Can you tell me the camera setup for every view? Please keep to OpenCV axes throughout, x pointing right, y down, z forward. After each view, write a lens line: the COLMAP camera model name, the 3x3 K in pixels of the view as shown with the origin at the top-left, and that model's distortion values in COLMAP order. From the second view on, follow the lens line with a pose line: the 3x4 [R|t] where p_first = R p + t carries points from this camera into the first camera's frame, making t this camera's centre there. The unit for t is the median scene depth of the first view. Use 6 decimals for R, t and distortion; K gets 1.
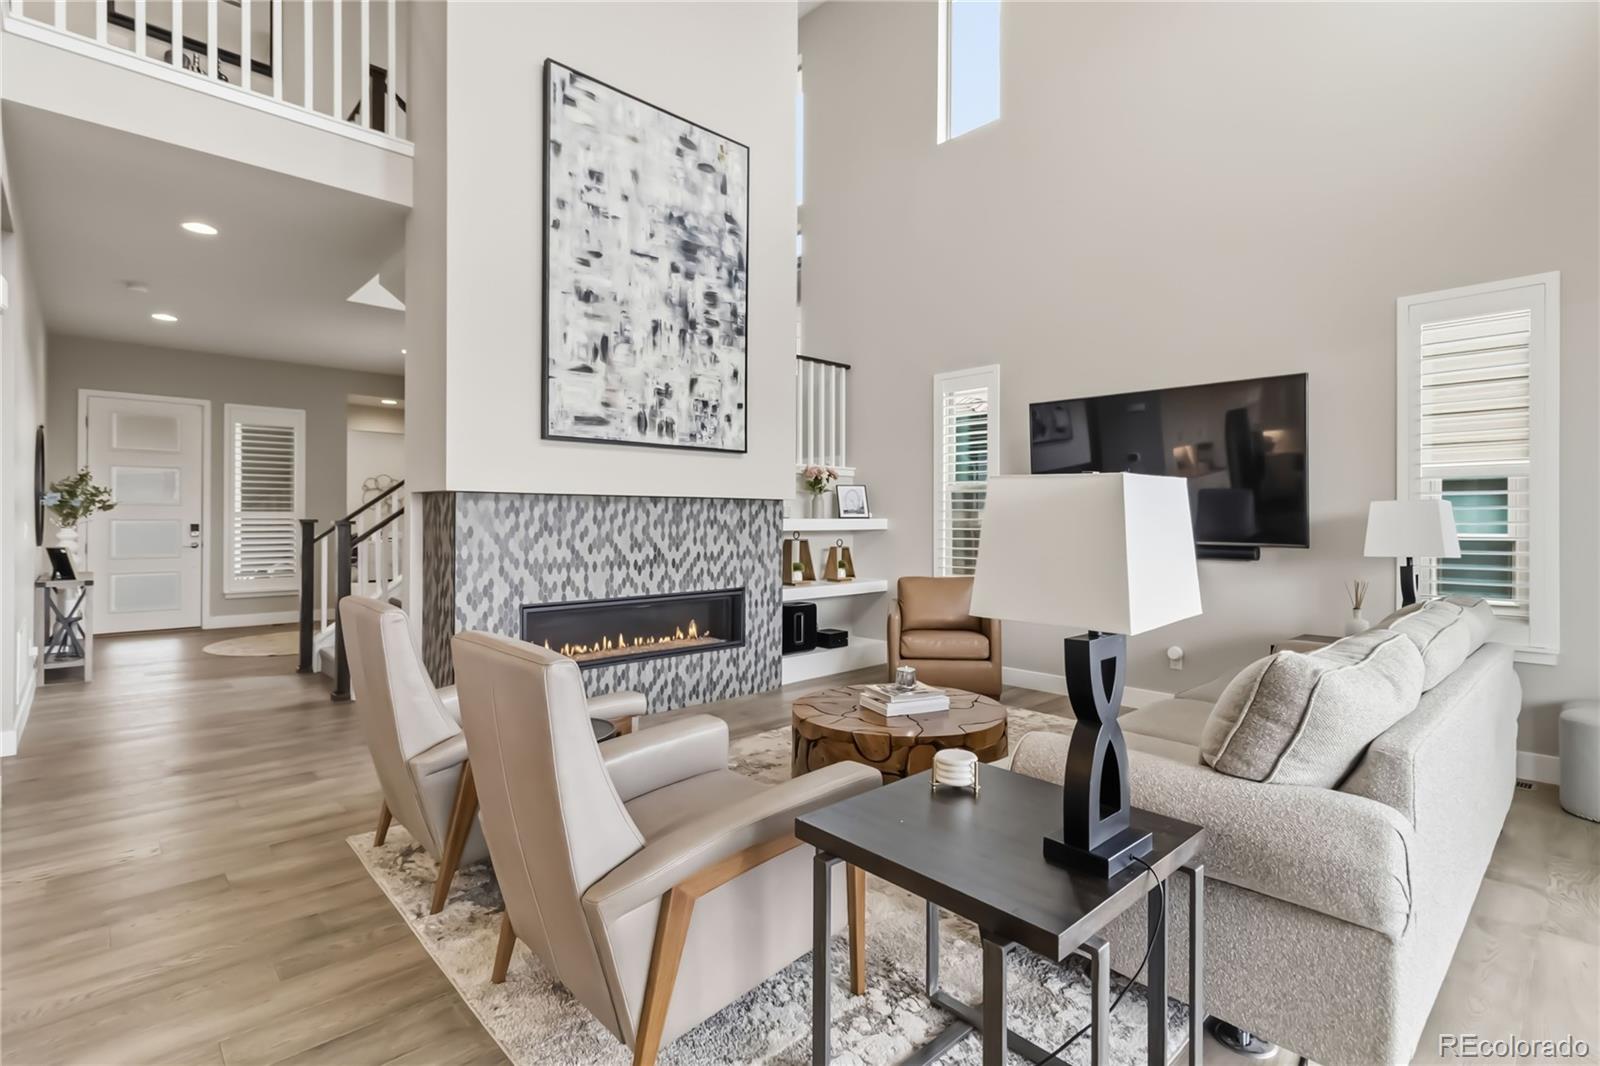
lens RADIAL K [[751.8, 0, 798.5], [0, 751.8, 523.2], [0, 0, 1]] dist [0.002116, 0.000400]
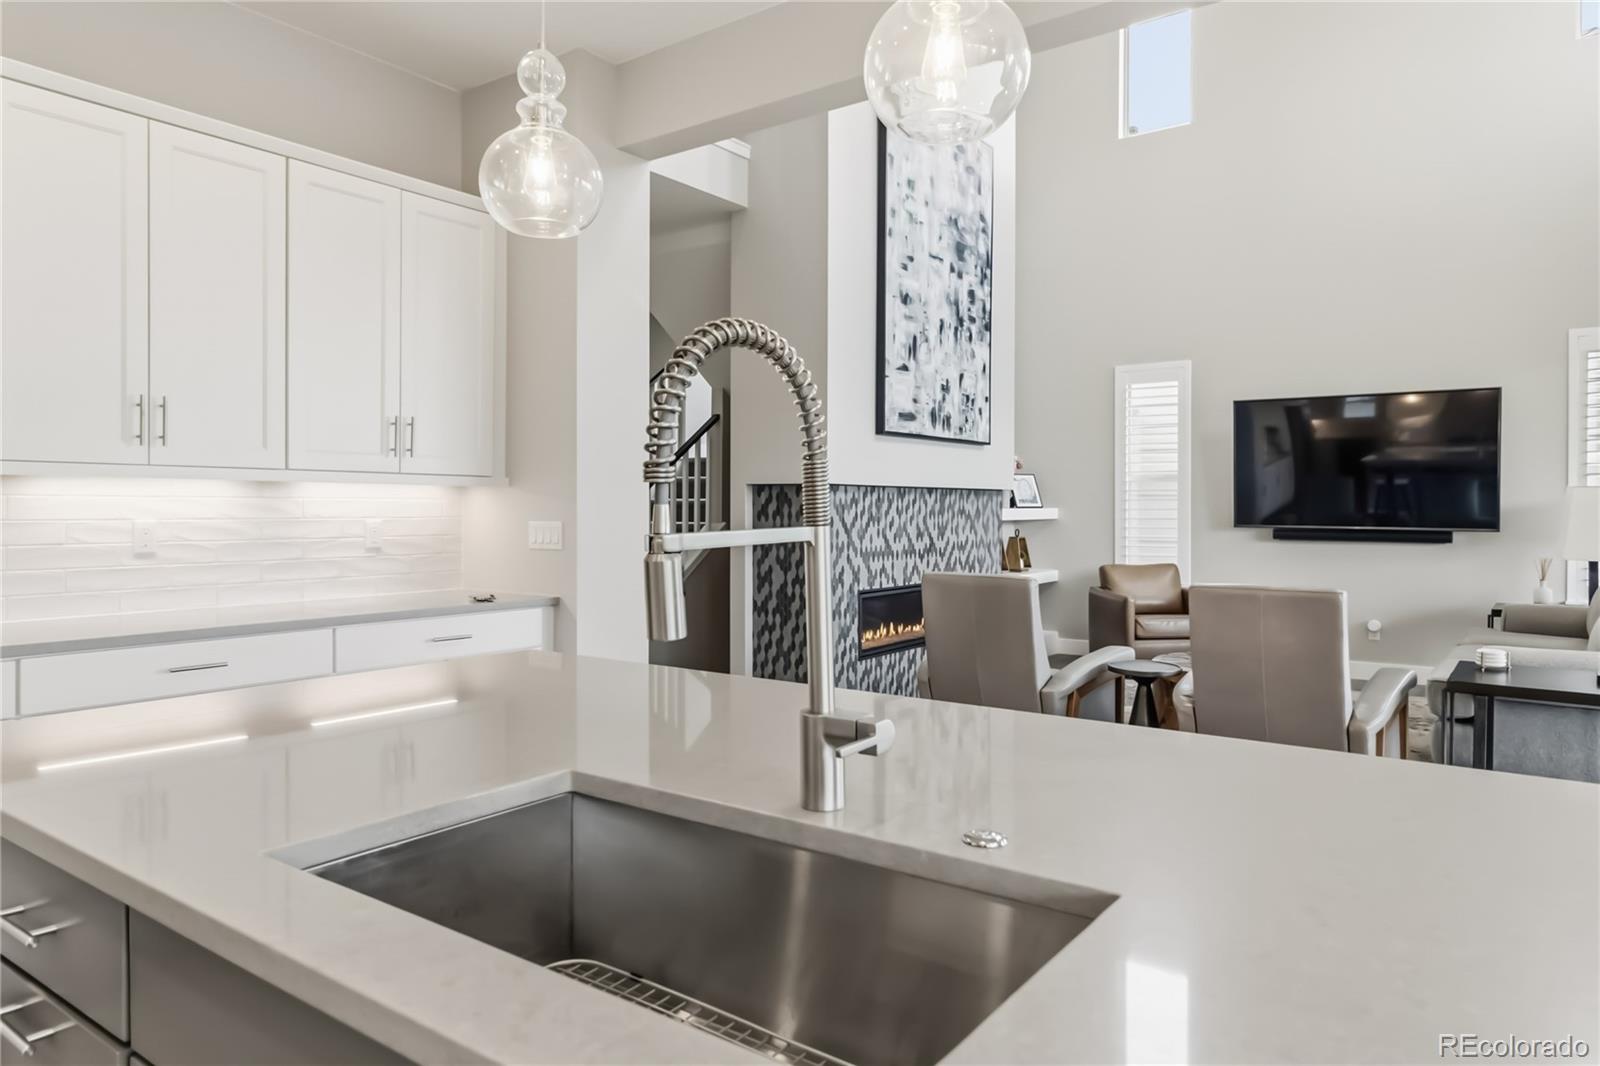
lens RADIAL K [[1012.7, 0, 800.3], [0, 1012.7, 522.2], [0, 0, 1]] dist [0.004163, -0.001313]
pose [[0.982031, -0.005106, 0.188652, -0.632574], [0.003464, 0.999953, 0.009037, -0.000999], [-0.188689, -0.008221, 0.982002, -0.338148]]
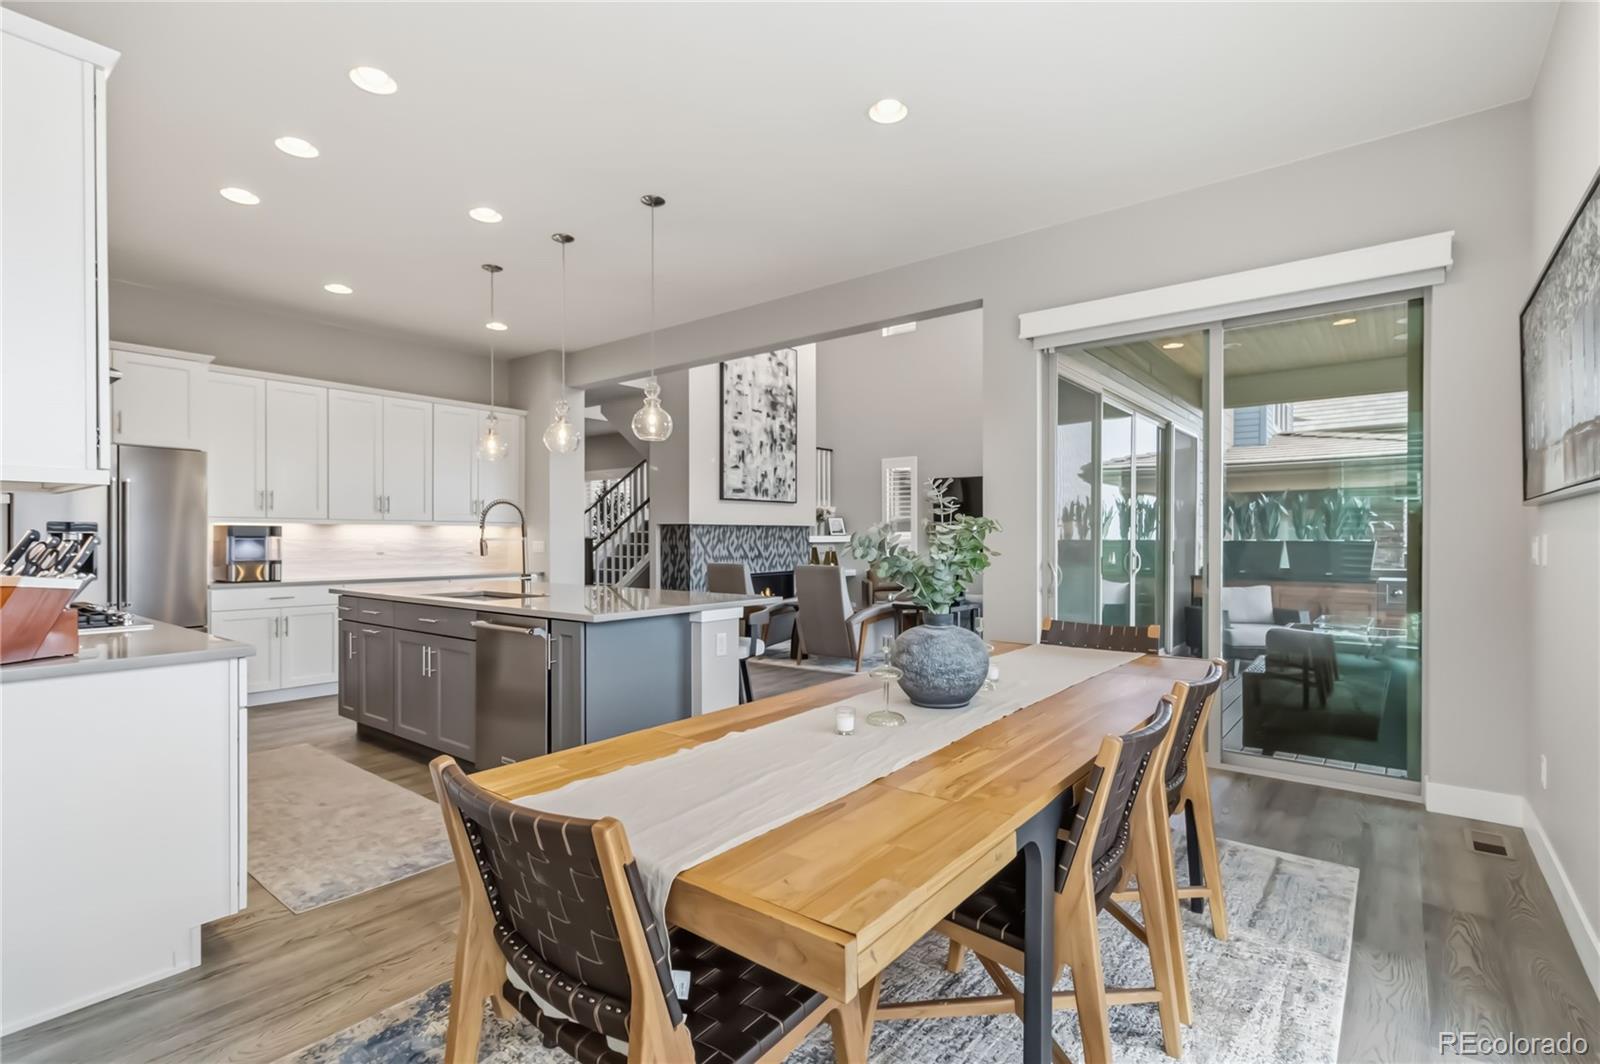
lens RADIAL K [[751.8, 0, 803.2], [0, 751.8, 546.4], [0, 0, 1]] dist [0.002116, 0.000400]
pose [[0.988099, -0.007561, 0.153635, -0.387588], [0.006589, 0.999955, 0.006835, 0.009032], [-0.153679, -0.005741, 0.988104, -1.056128]]
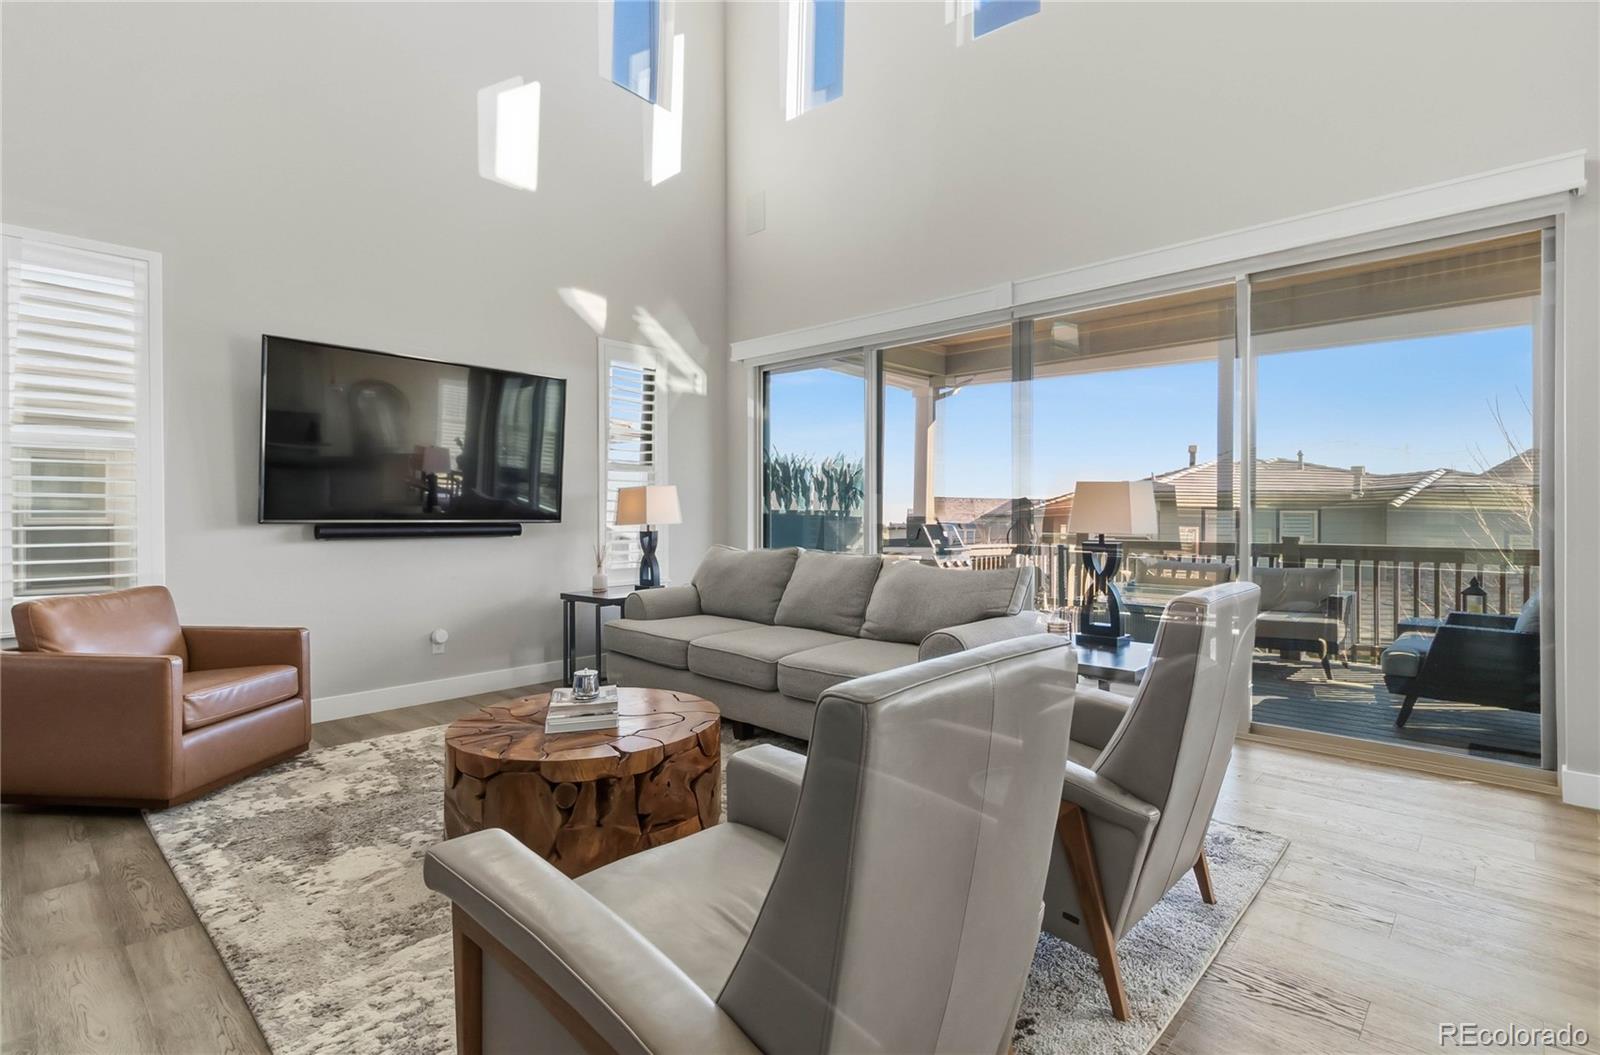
lens RADIAL K [[791.1, 0, 802.1], [0, 791.1, 523.4], [0, 0, 1]] dist [0.005369, 0.000669]
pose [[-0.070006, -0.018310, 0.997379, -0.533711], [0.008280, 0.999786, 0.018936, 0.012231], [-0.997512, 0.009584, -0.069839, 0.597302]]
